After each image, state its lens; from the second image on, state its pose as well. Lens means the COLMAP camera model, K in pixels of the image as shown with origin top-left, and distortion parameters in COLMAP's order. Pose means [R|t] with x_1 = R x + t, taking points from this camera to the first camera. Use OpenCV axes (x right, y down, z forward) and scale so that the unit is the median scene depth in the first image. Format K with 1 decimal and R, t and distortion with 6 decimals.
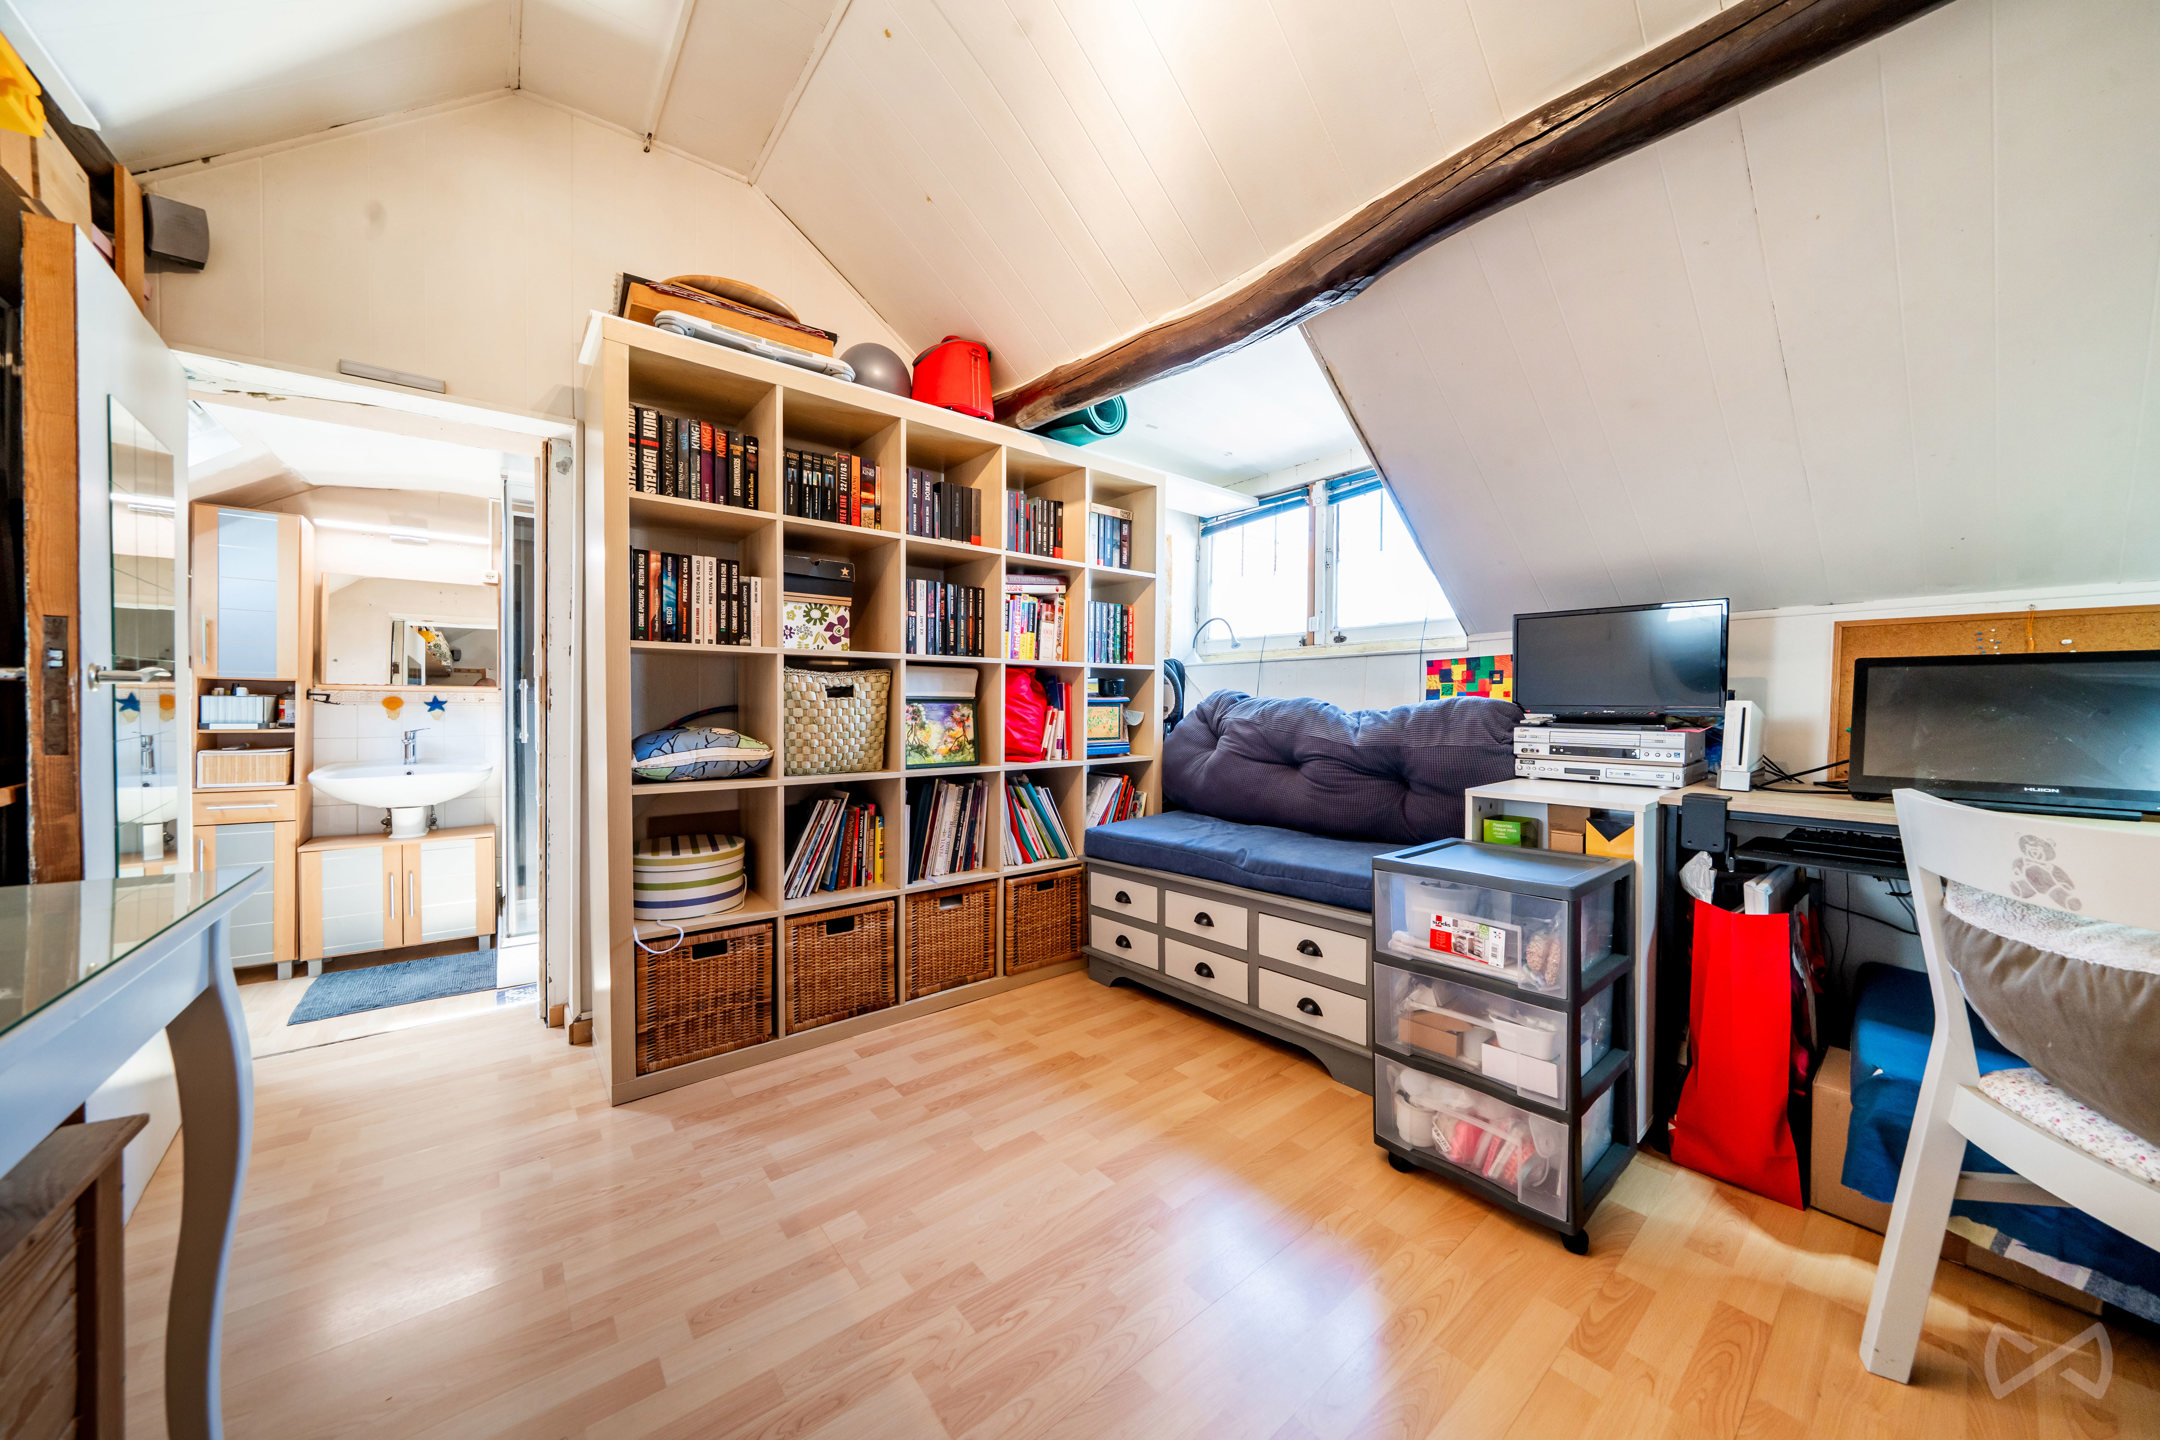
lens RADIAL K [[736.3, 0, 1079.7], [0, 736.3, 717.2], [0, 0, 1]] dist [-0.001099, -0.000074]
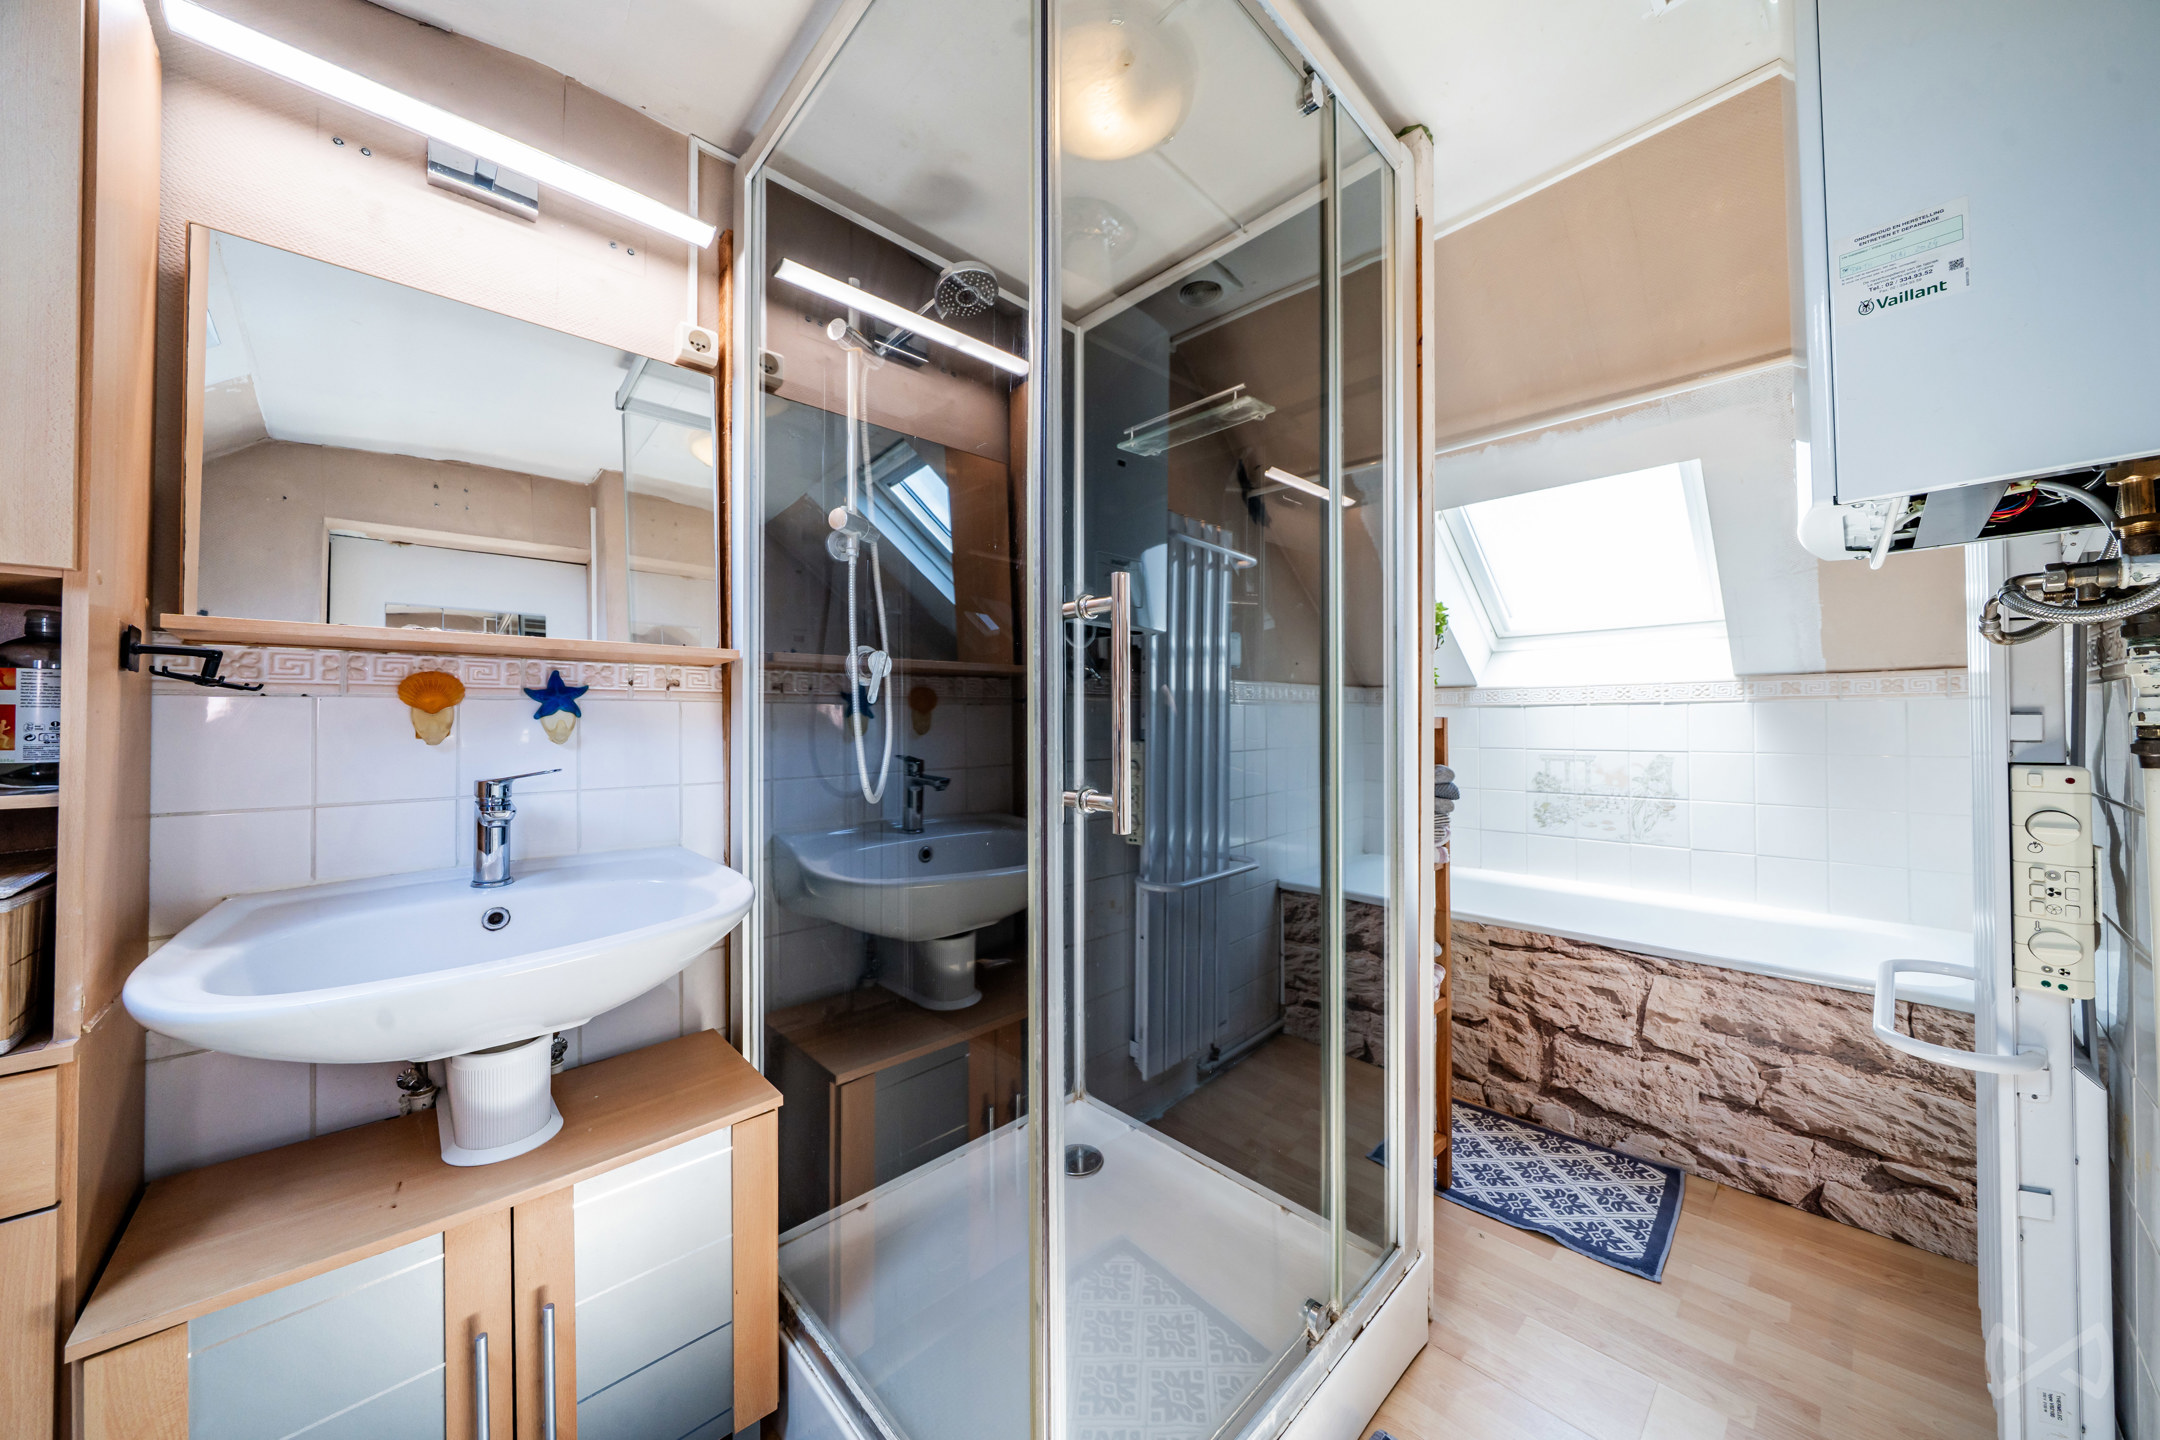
lens RADIAL K [[736.3, 0, 1079.6], [0, 736.3, 722.1], [0, 0, 1]] dist [-0.001099, -0.000074]
pose [[0.995814, 0.001242, 0.091399, -0.725797], [-0.000506, 0.999967, -0.008069, -0.003477], [-0.091406, 0.007989, 0.995782, 0.698956]]
